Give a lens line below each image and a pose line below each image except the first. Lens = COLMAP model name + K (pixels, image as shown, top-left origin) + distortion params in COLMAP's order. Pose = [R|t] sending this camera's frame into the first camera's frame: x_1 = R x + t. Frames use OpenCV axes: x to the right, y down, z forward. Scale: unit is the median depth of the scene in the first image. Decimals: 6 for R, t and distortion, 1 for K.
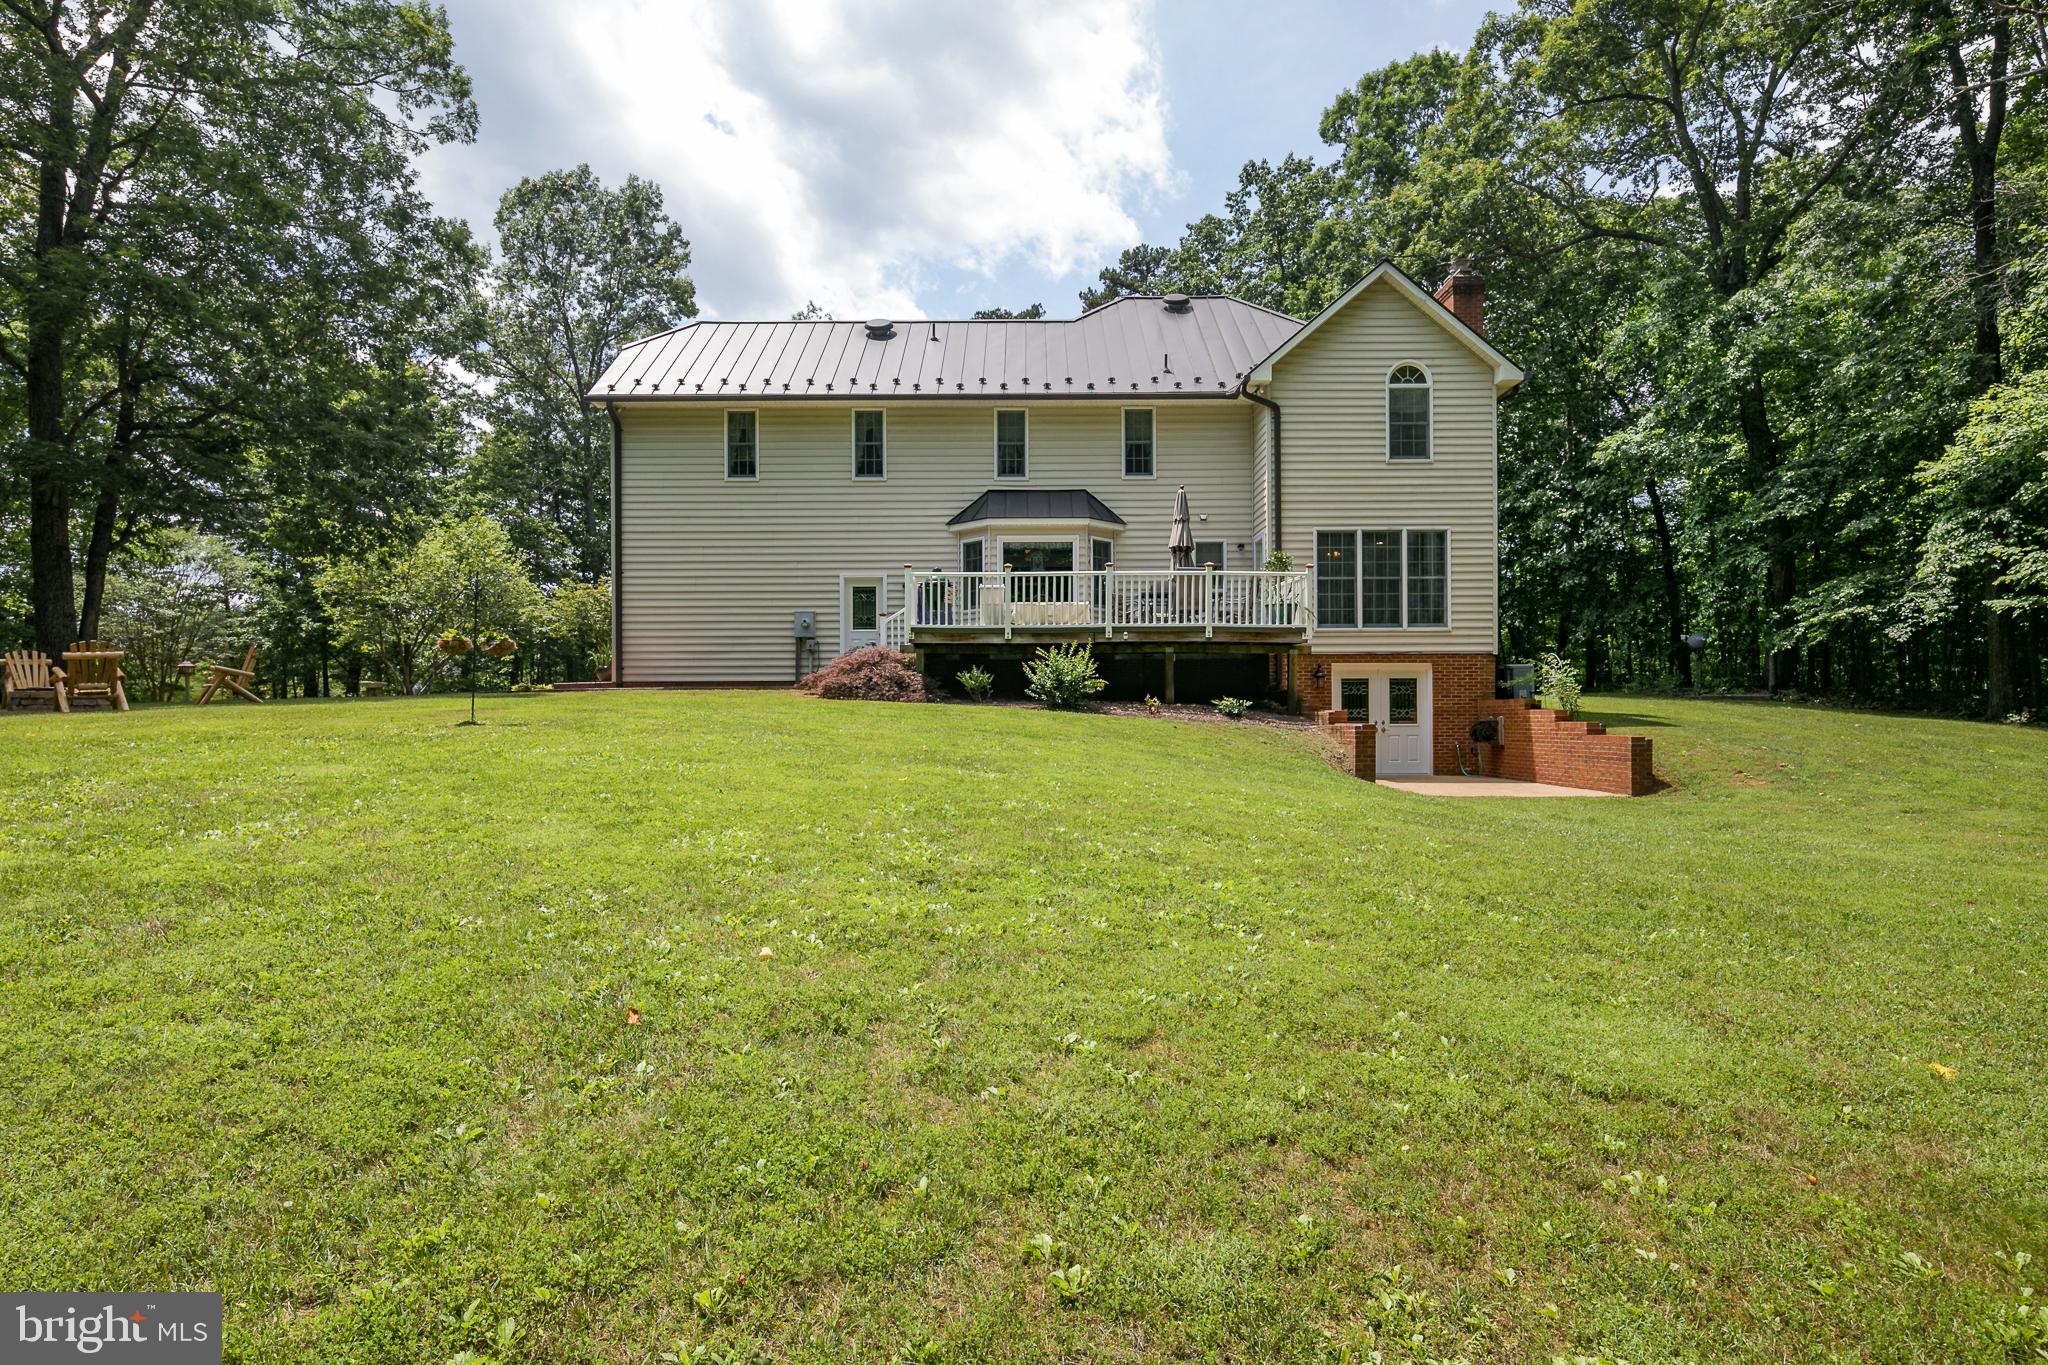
lens RADIAL K [[1029.2, 0, 1005.9], [0, 1029.2, 687.5], [0, 0, 1]] dist [0.000816, -0.000531]
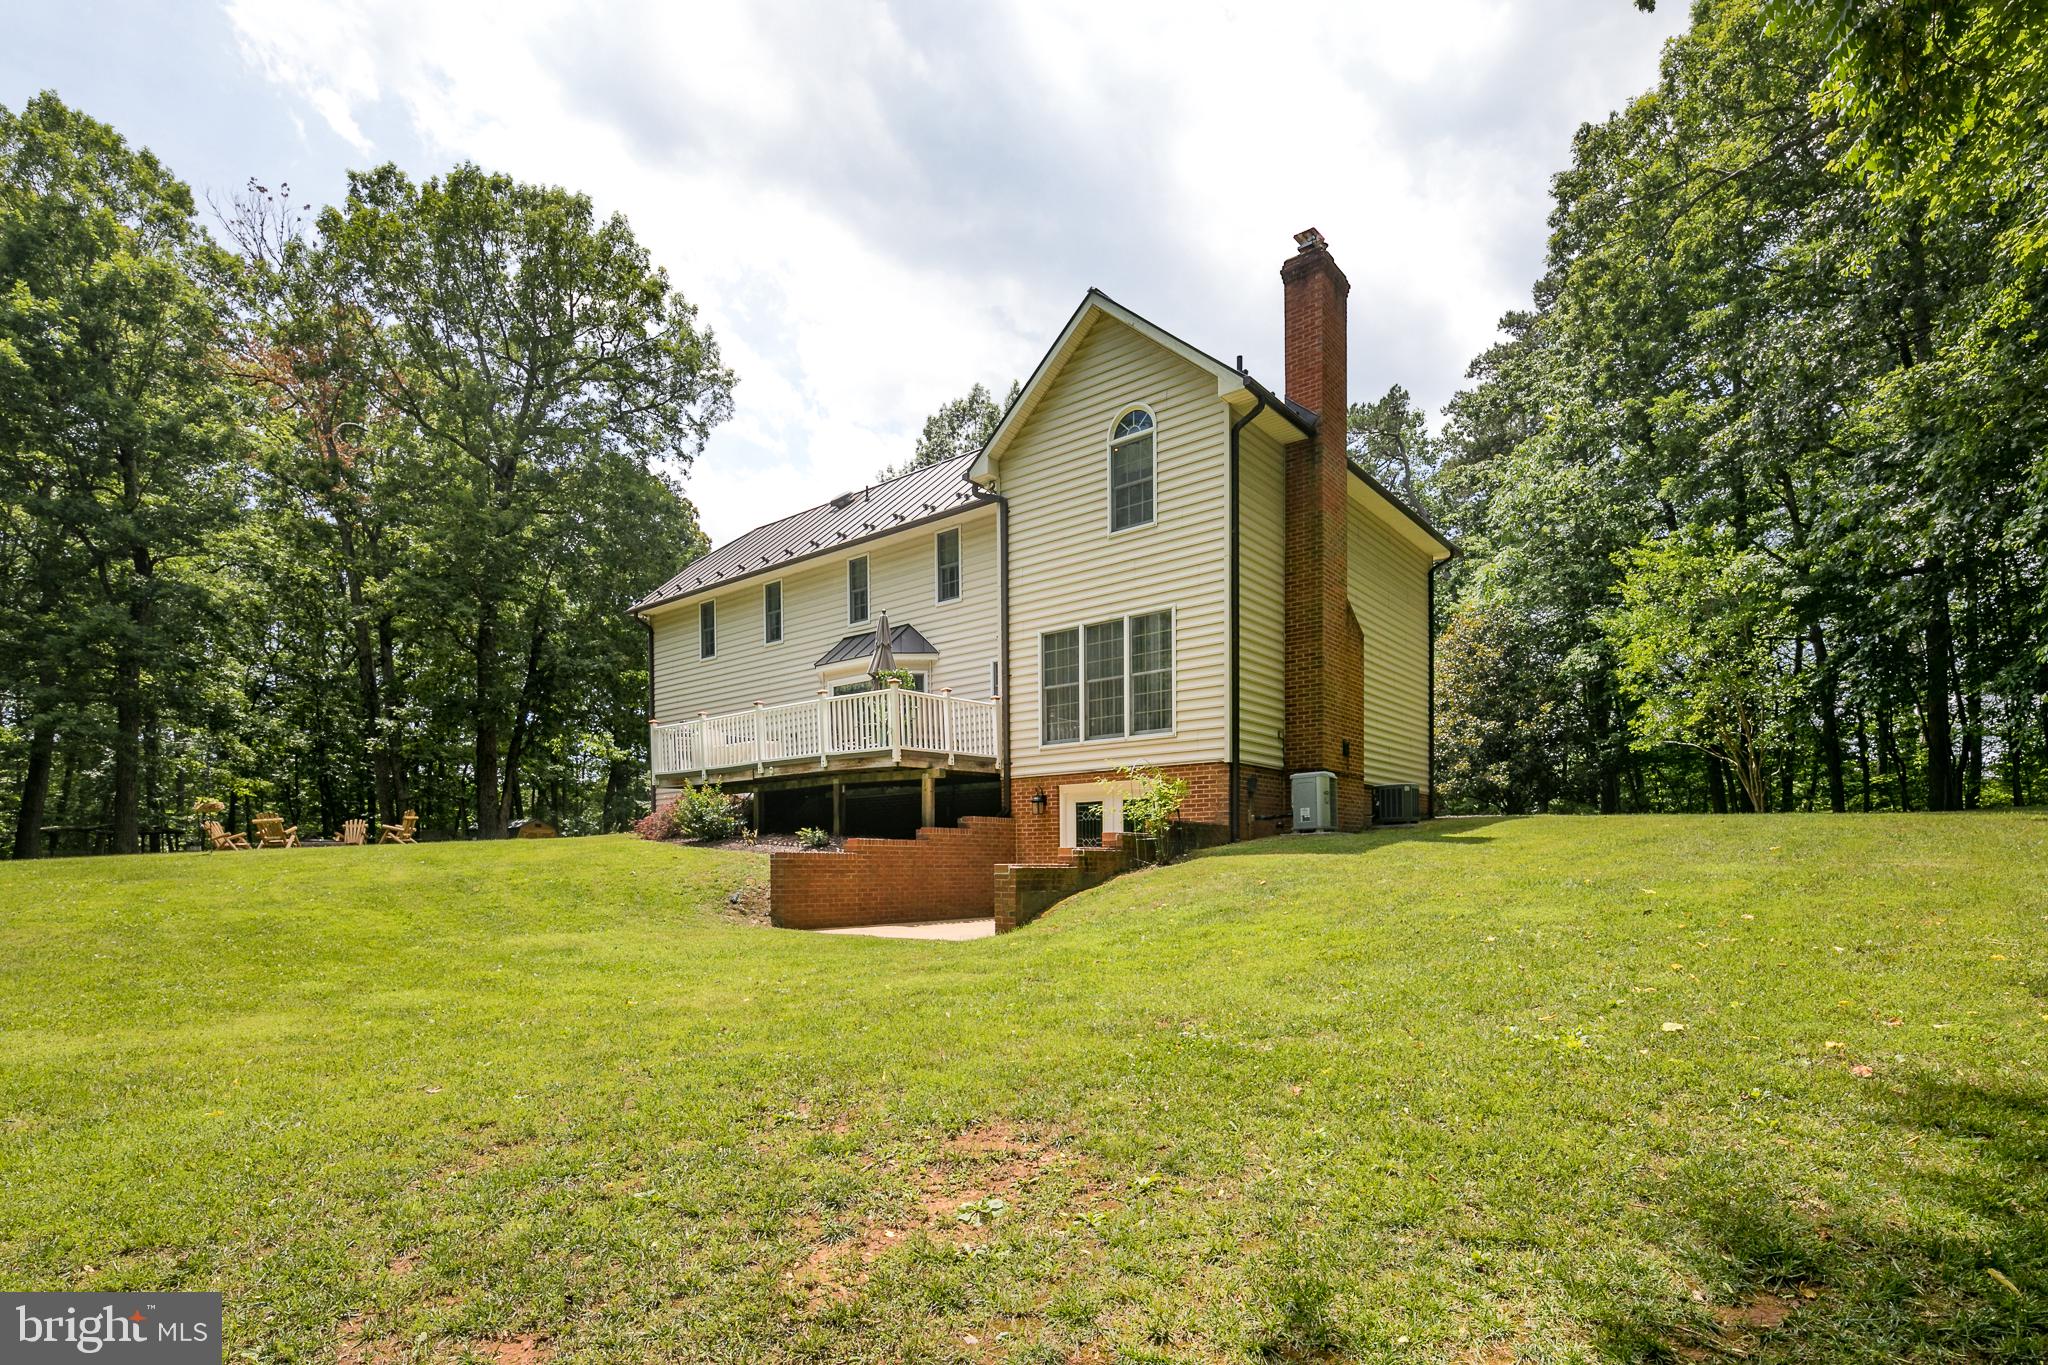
lens RADIAL K [[1029.2, 0, 1007.7], [0, 1029.2, 866.4], [0, 0, 1]] dist [0.000816, -0.000531]
pose [[0.764621, -0.003180, -0.644473, 0.830034], [0.017061, 0.999737, 0.015309, 0.029592], [0.644255, -0.022701, 0.764474, 0.311592]]
